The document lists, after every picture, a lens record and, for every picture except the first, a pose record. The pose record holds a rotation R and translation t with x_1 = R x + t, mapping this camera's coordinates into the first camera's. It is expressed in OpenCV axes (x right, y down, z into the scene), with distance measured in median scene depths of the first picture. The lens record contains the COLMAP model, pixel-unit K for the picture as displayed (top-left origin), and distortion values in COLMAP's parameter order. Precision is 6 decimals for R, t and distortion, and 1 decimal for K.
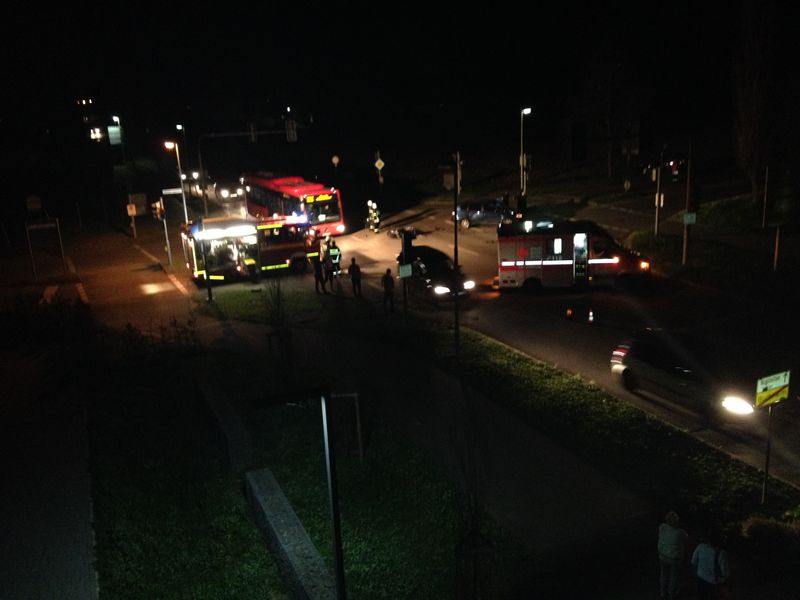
lens RADIAL K [[764.2, 0, 397.5], [0, 764.2, 303.6], [0, 0, 1]] dist [0.106489, 0.000000]
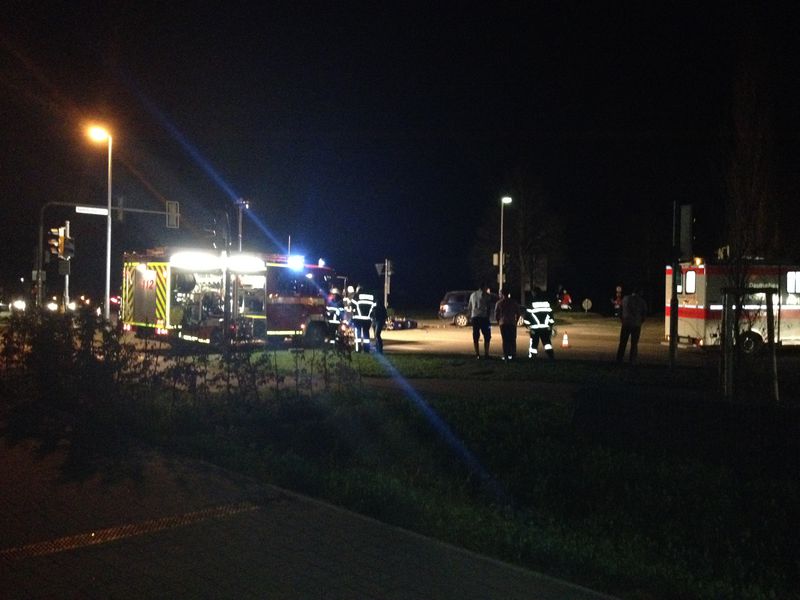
lens RADIAL K [[764.2, 0, 399.0], [0, 764.2, 300.2], [0, 0, 1]] dist [0.106489, 0.000000]
pose [[0.932966, 0.068664, 0.353354, -0.237844], [0.031073, 0.962611, -0.269099, 0.077900], [-0.358620, 0.262040, 0.895950, 0.335442]]
